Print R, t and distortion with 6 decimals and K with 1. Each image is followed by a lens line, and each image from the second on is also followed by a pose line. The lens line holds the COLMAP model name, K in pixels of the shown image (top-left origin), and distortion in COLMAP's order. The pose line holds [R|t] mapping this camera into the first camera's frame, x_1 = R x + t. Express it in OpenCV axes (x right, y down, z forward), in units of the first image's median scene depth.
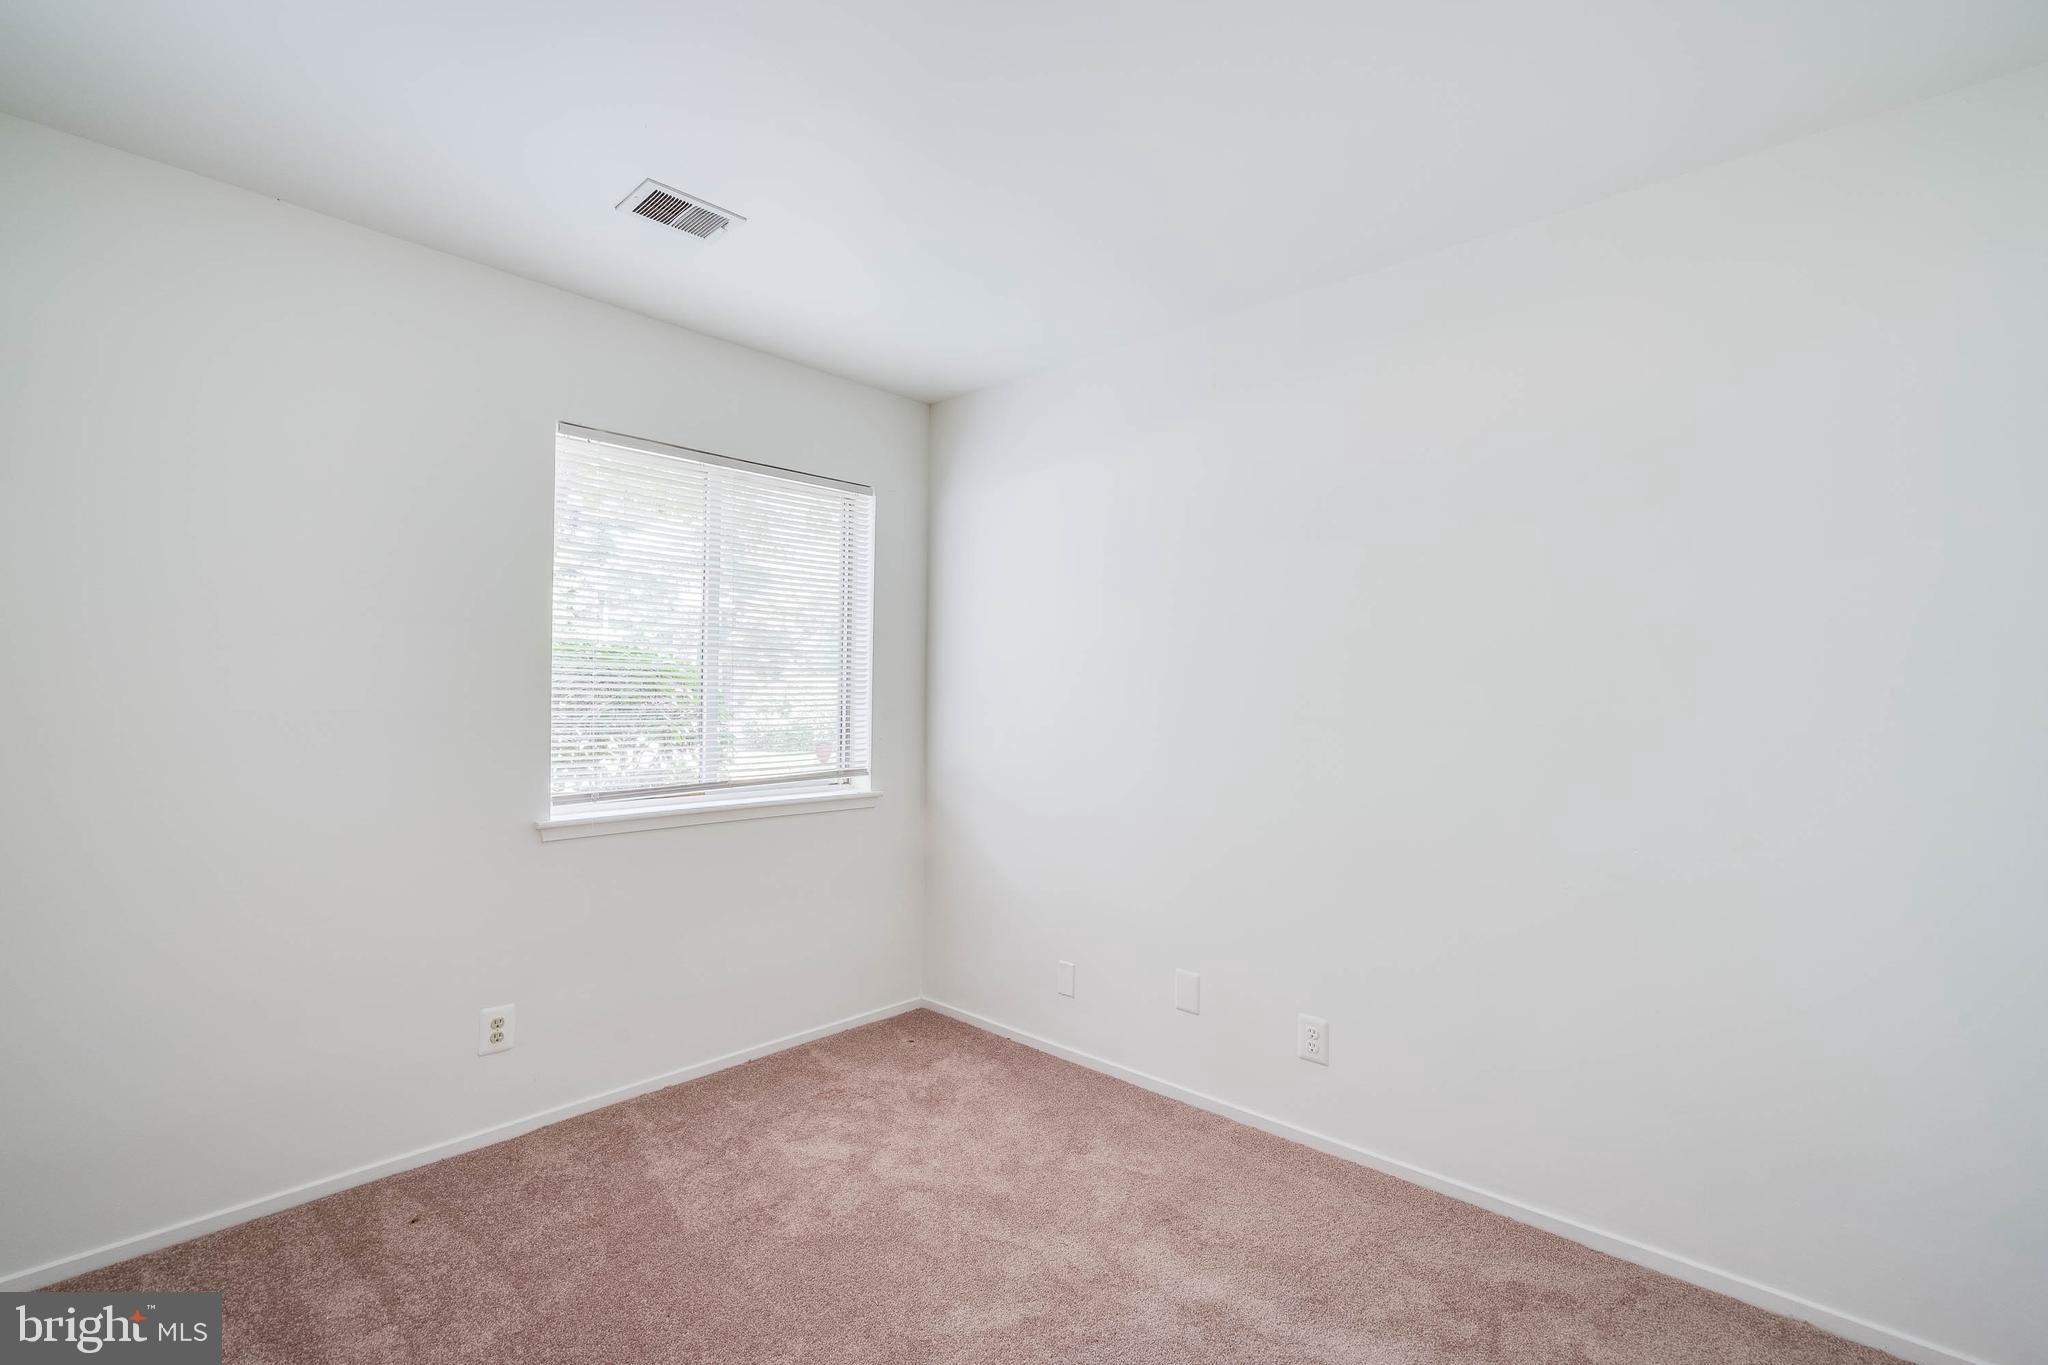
lens RADIAL K [[944.1, 0, 1017.3], [0, 944.1, 673.6], [0, 0, 1]] dist [-0.004825, 0.000148]
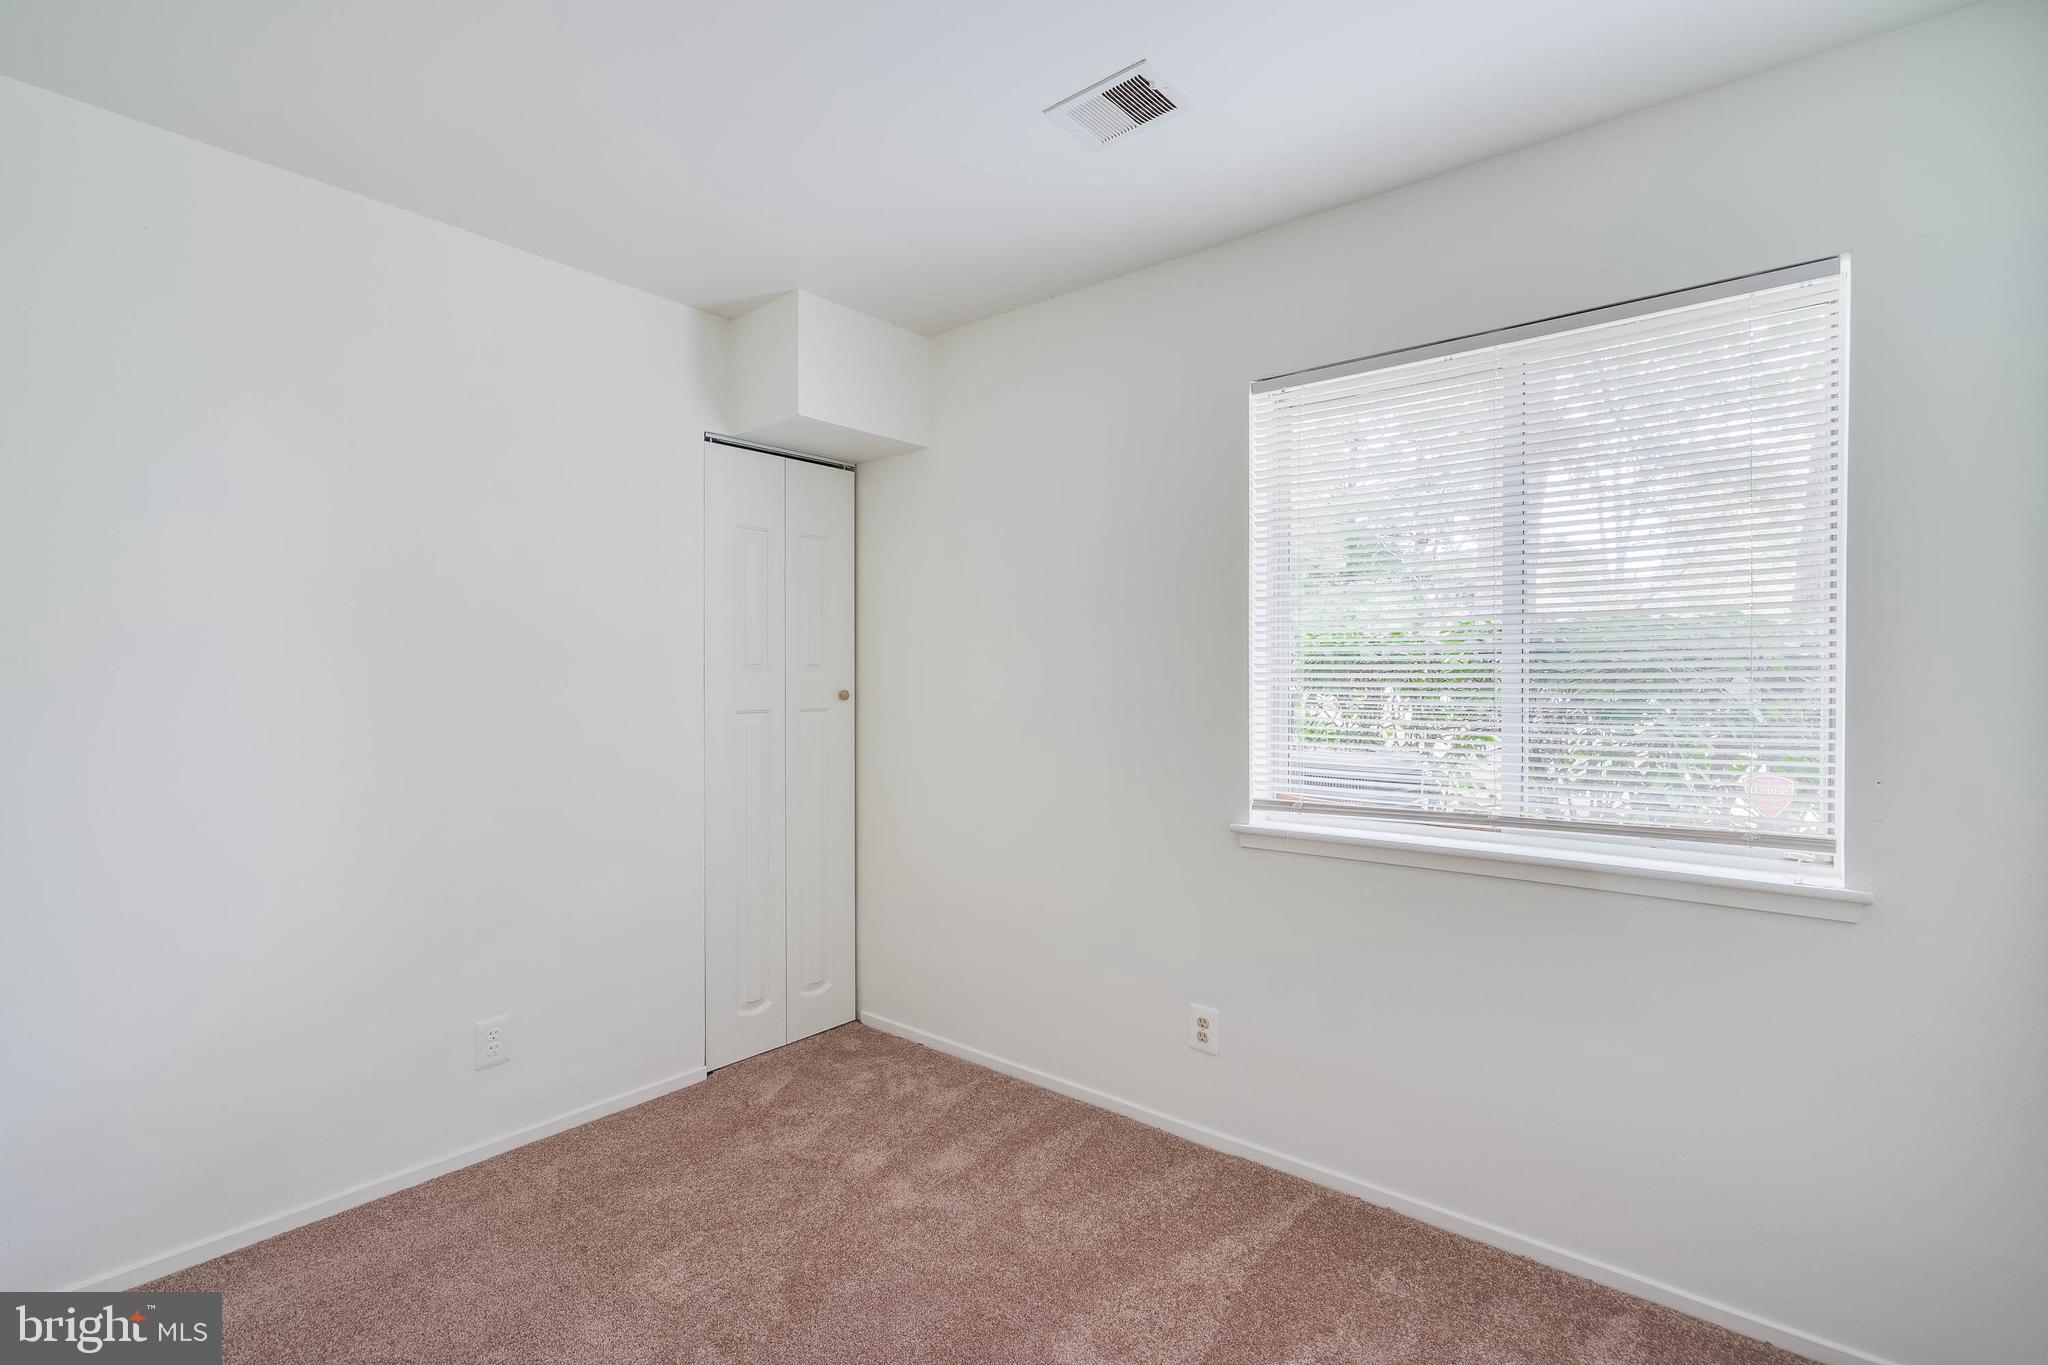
lens RADIAL K [[944.1, 0, 1017.3], [0, 944.1, 673.6], [0, 0, 1]] dist [-0.004825, 0.000148]
pose [[0.044480, -0.010471, -0.998955, 0.397870], [0.020791, 0.999738, -0.009554, 0.014621], [0.998794, -0.020345, 0.044687, 0.734579]]
